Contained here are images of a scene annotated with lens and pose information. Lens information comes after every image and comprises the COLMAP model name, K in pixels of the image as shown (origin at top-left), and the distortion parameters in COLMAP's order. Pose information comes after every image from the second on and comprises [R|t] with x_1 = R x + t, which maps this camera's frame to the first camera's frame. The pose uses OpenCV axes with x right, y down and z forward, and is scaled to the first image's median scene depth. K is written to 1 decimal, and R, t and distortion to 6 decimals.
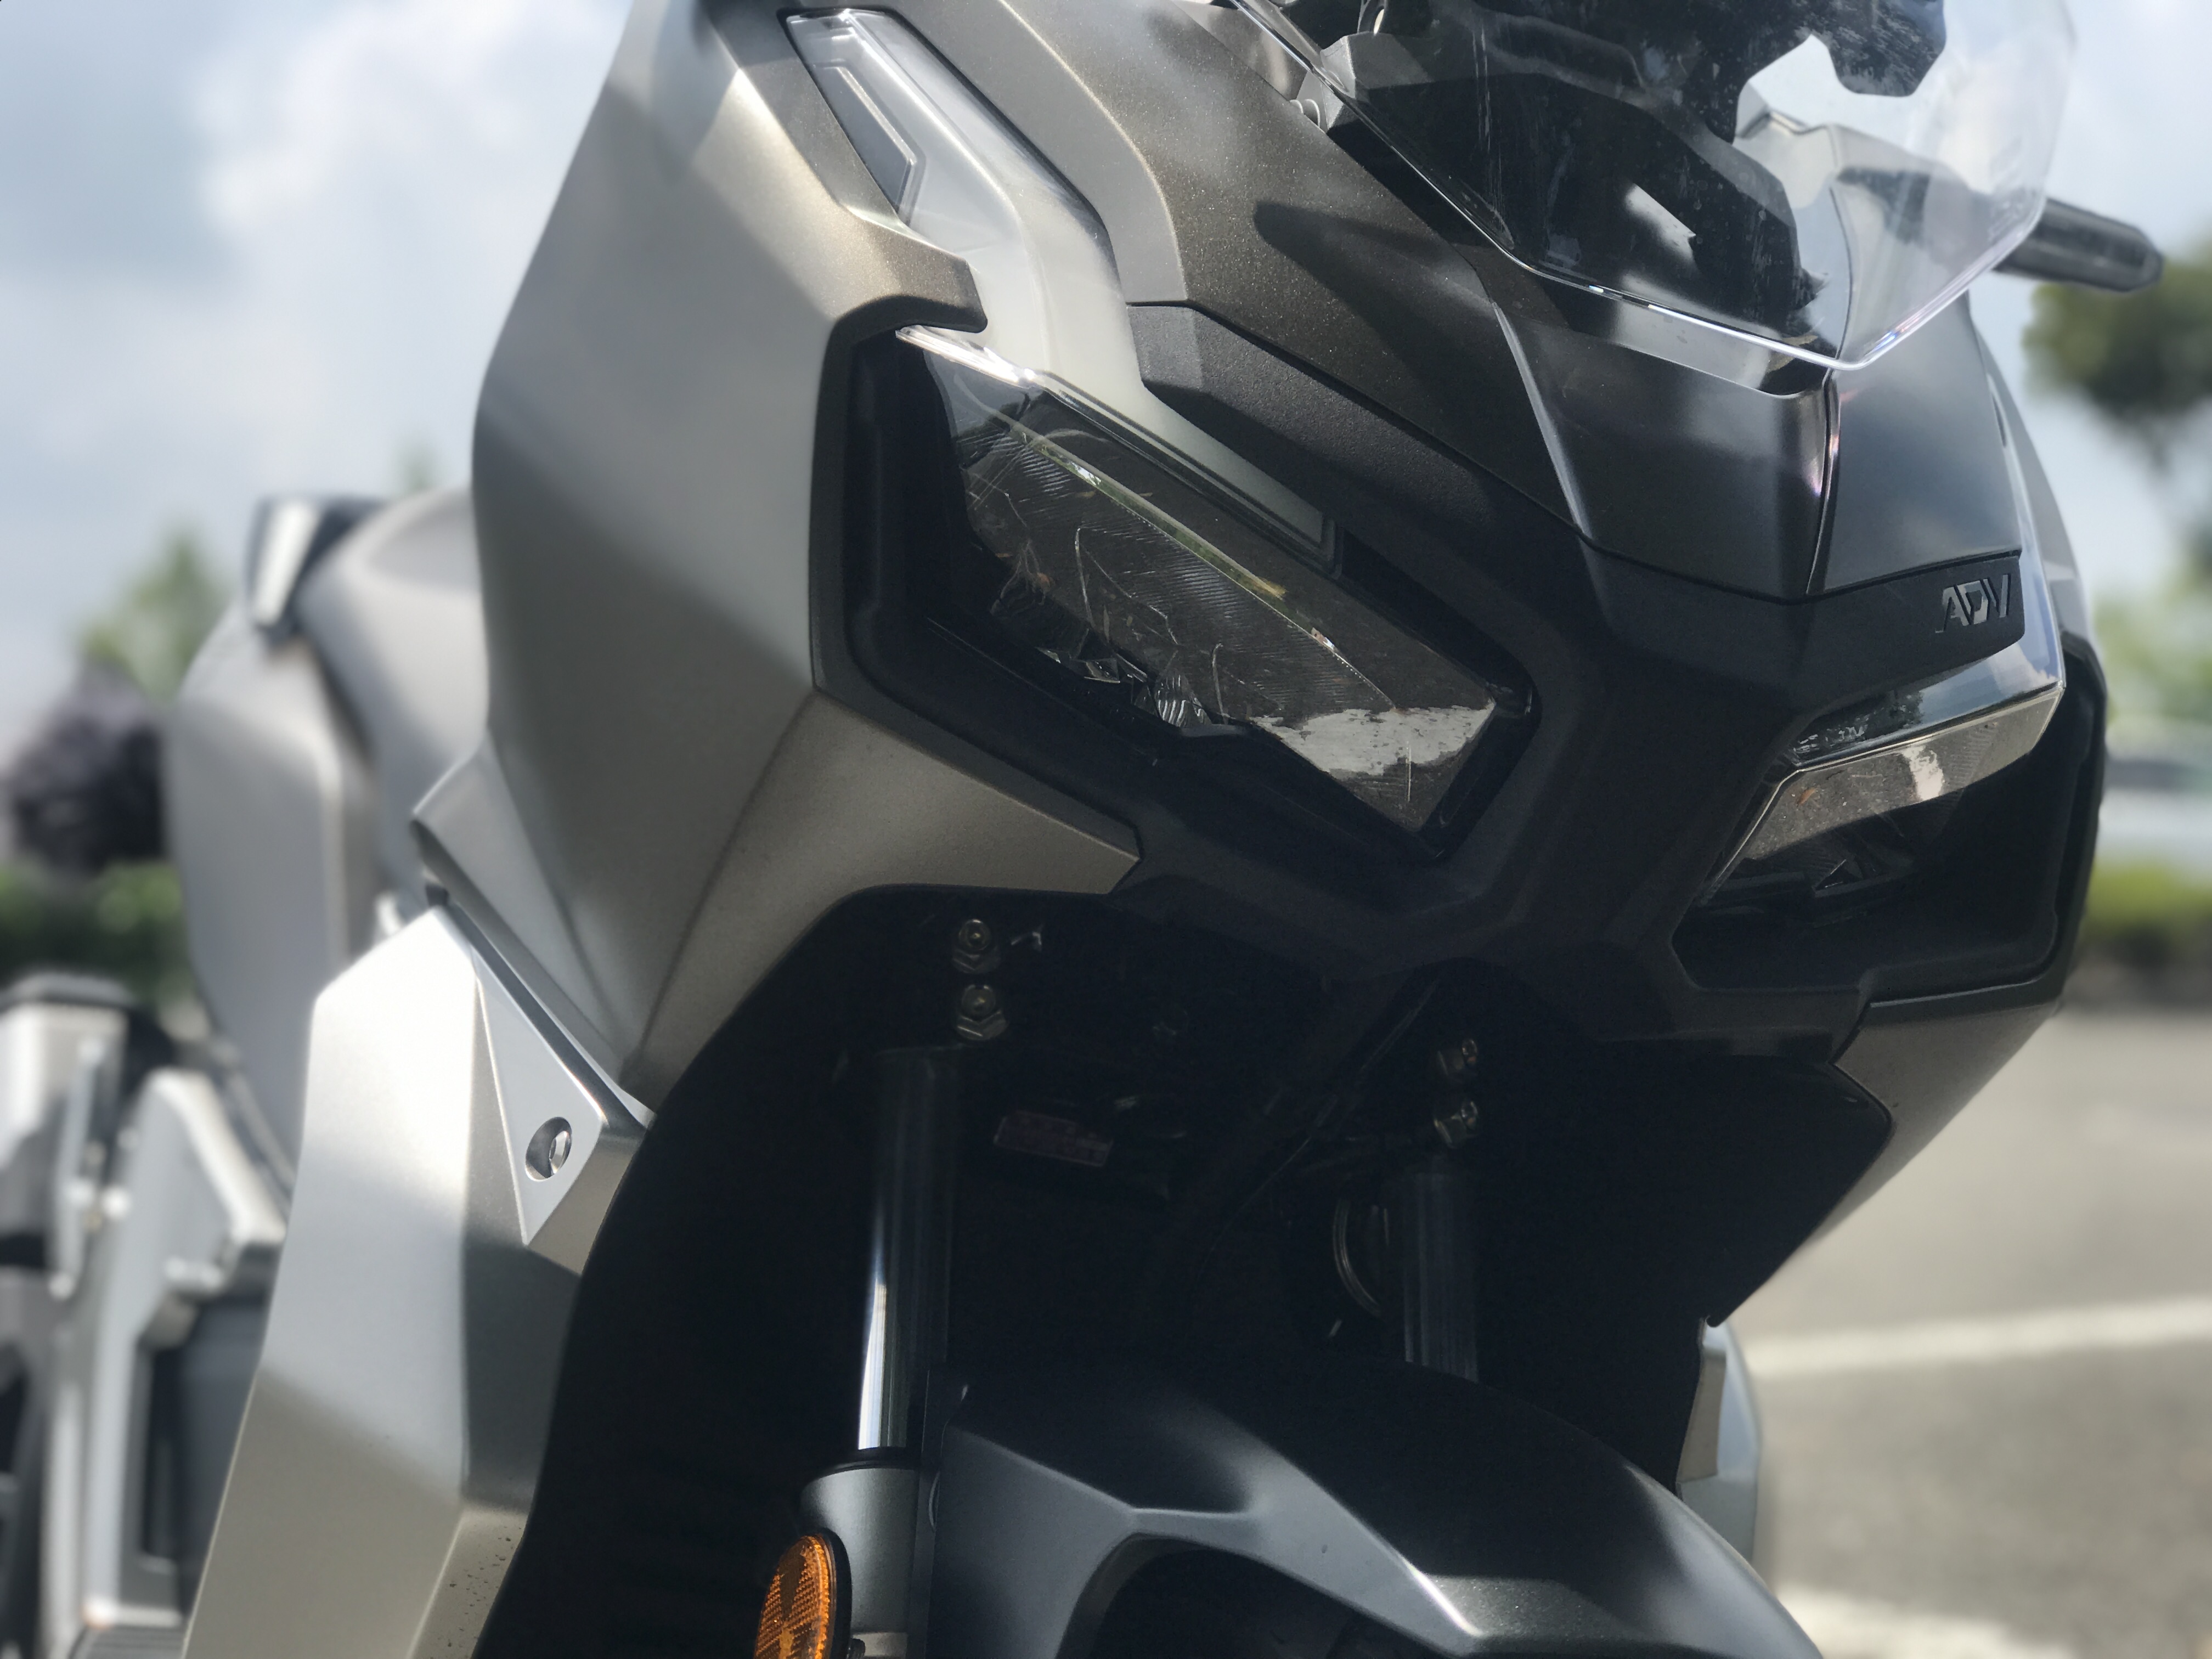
lens RADIAL K [[3688.3, 0, 1093.3], [0, 3688.3, 835.9], [0, 0, 1]] dist [-0.201108, 1.705674]
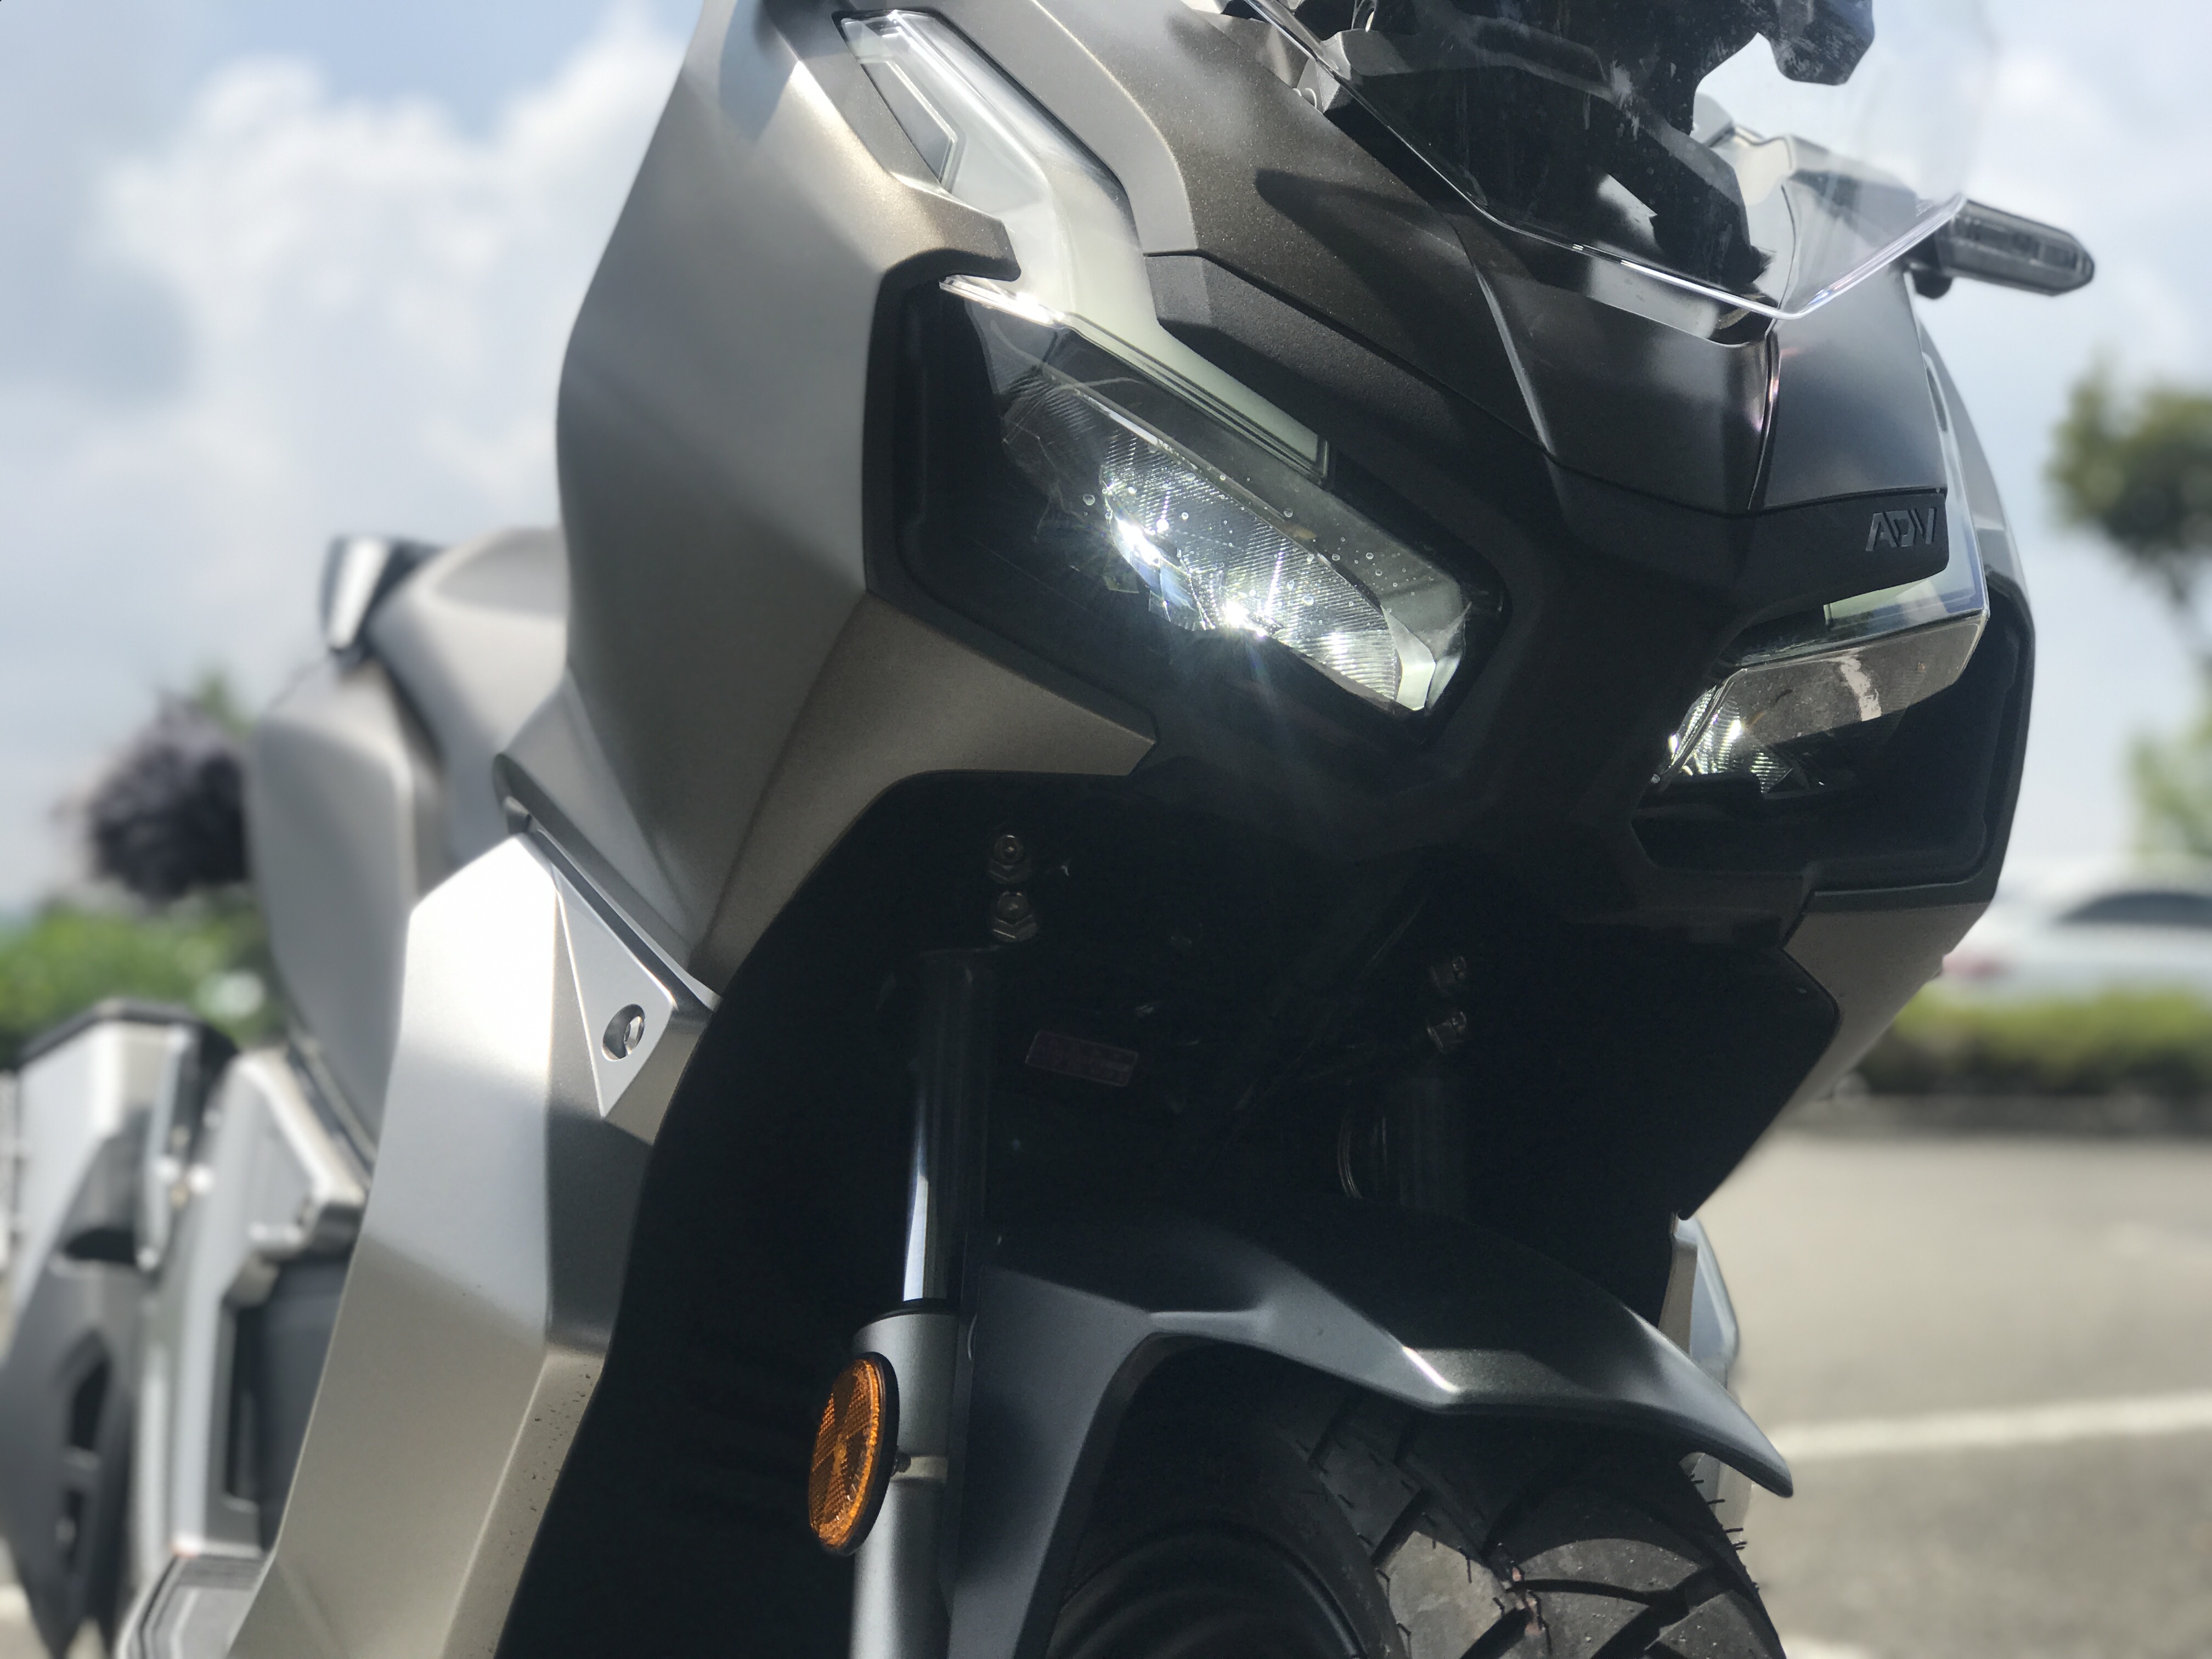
lens RADIAL K [[3688.3, 0, 1093.3], [0, 3688.3, 835.9], [0, 0, 1]] dist [-0.201108, 1.705674]
pose [[0.999972, -0.000984, -0.007387, 0.001512], [0.000693, 0.999229, -0.039257, 0.070234], [0.007420, 0.039251, 0.999202, -0.110168]]
